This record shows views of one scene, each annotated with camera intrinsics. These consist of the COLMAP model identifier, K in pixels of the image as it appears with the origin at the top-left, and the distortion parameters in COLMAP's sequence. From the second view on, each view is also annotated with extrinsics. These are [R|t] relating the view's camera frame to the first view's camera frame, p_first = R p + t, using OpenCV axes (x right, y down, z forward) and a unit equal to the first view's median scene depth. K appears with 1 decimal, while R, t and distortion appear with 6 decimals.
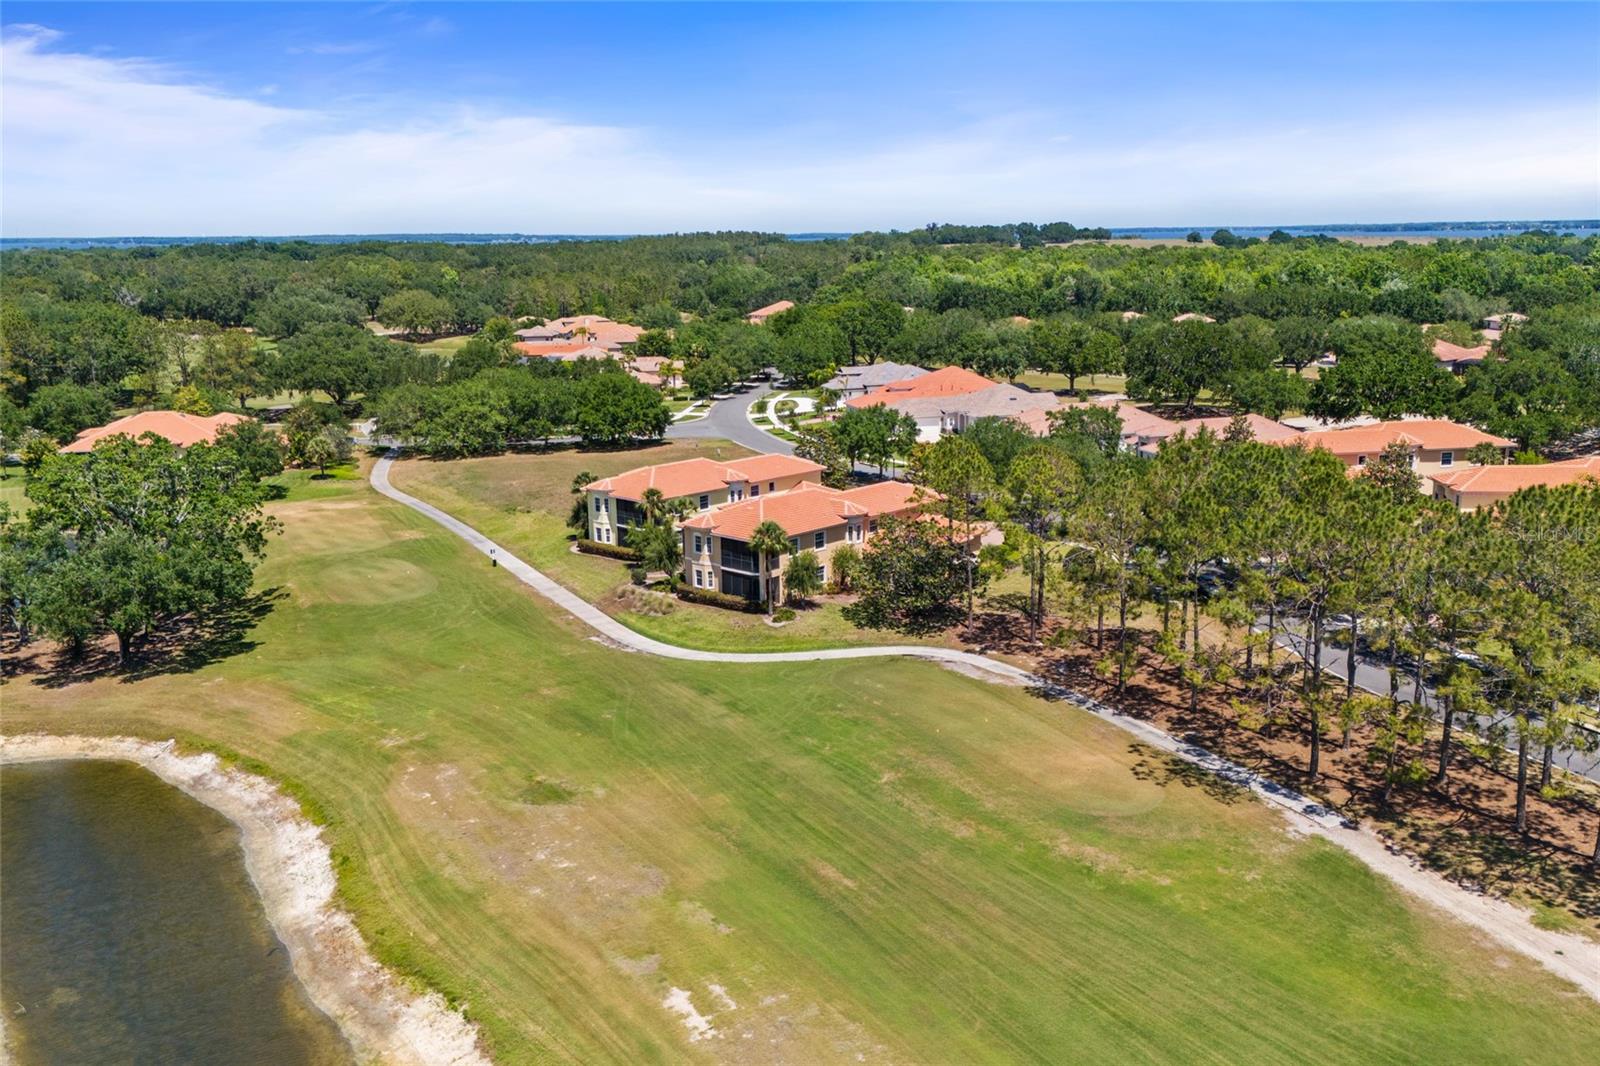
lens RADIAL K [[1375.5, 0, 800.0], [0, 1375.5, 533.0], [0, 0, 1]] dist [0.114652, -0.212089]
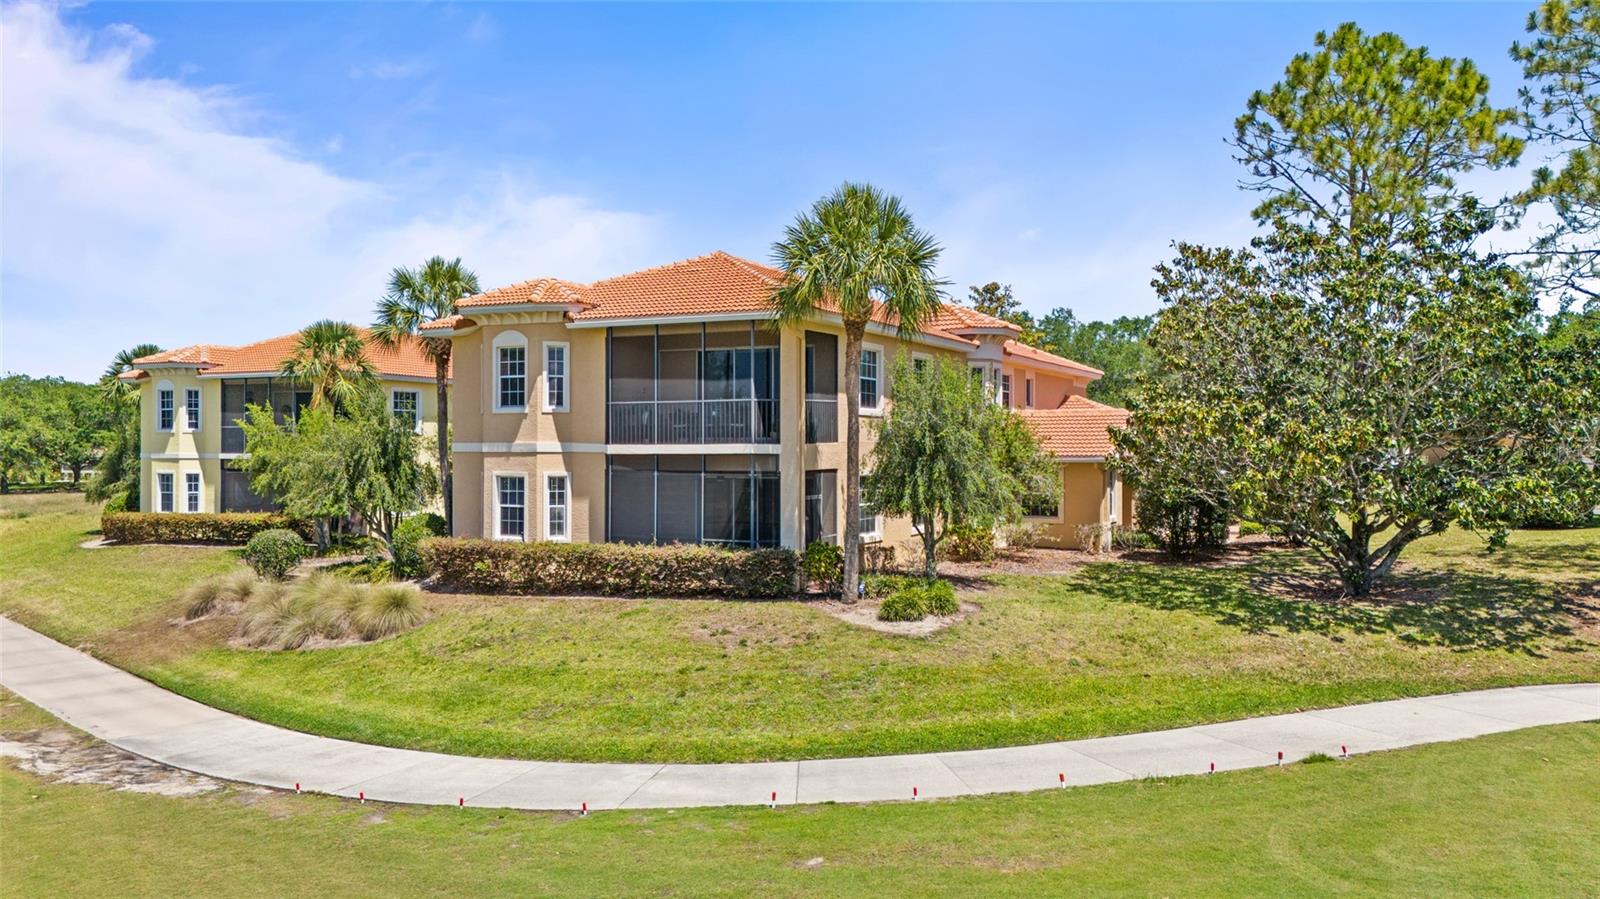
lens RADIAL K [[1170.5, 0, 800.0], [0, 1170.5, 449.5], [0, 0, 1]] dist [0.056256, -0.001778]
pose [[0.962171, 0.015886, 0.271984, -0.082108], [0.041296, 0.978261, -0.203226, 0.071640], [-0.269299, 0.206770, 0.940598, 0.768712]]
